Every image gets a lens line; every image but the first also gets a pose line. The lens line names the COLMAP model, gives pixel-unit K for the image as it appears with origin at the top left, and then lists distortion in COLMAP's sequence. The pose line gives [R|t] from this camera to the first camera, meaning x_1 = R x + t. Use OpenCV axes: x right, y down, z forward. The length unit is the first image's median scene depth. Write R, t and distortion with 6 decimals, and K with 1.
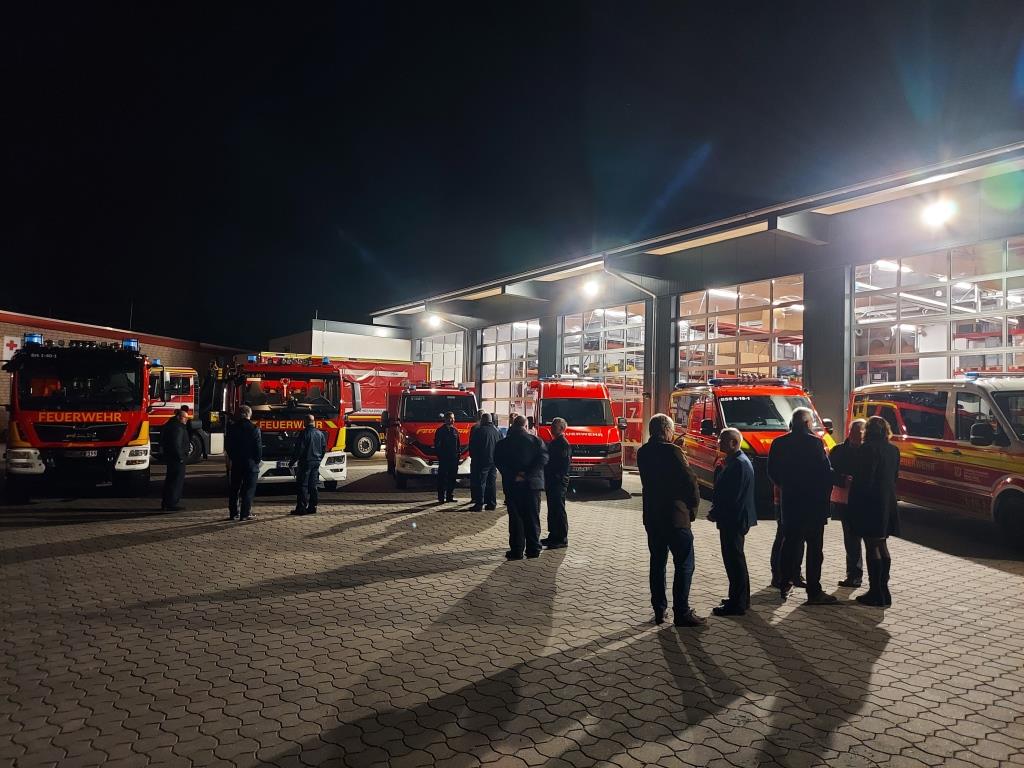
lens RADIAL K [[736.3, 0, 512.0], [0, 736.3, 384.0], [0, 0, 1]] dist [0.040841, -0.002686]
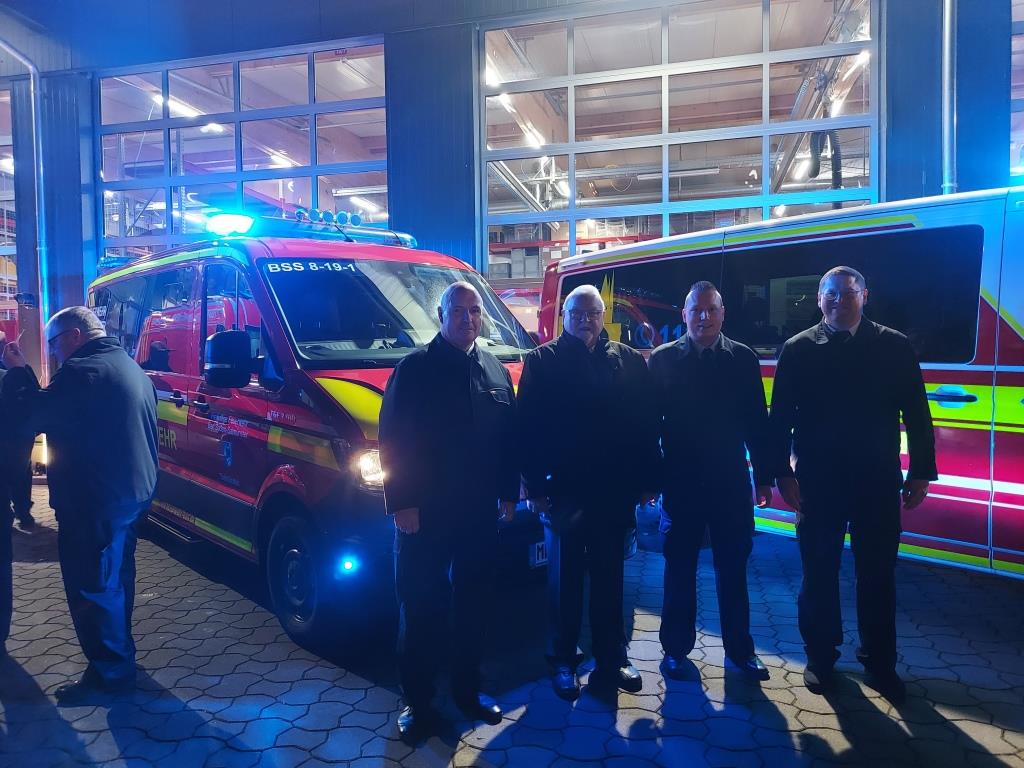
lens RADIAL K [[736.3, 0, 512.0], [0, 736.3, 384.0], [0, 0, 1]] dist [0.040841, -0.002686]
pose [[0.744380, -0.036719, 0.666746, 0.126303], [-0.009956, 0.997766, 0.066064, 0.041840], [-0.667682, -0.055815, 0.742352, 0.594242]]
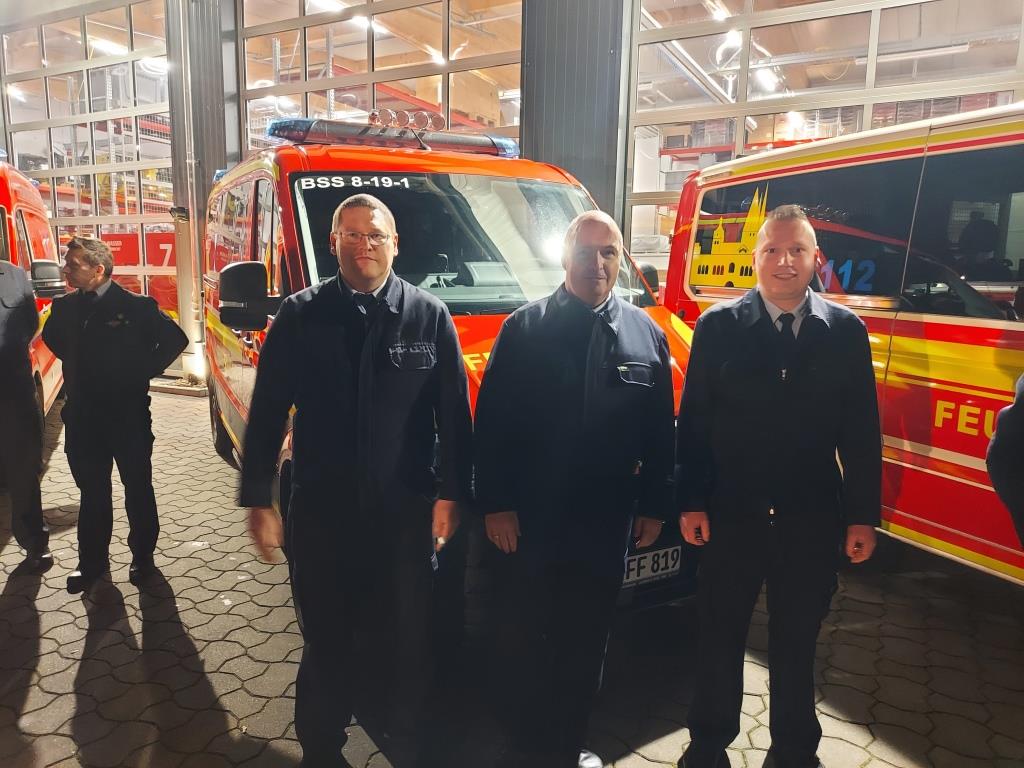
lens RADIAL K [[736.3, 0, 512.0], [0, 736.3, 384.0], [0, 0, 1]] dist [0.040841, -0.002686]
pose [[0.891966, -0.060617, 0.448021, 0.195287], [-0.027802, 0.981741, 0.188181, 0.033663], [-0.451248, -0.180307, 0.873994, 0.623174]]
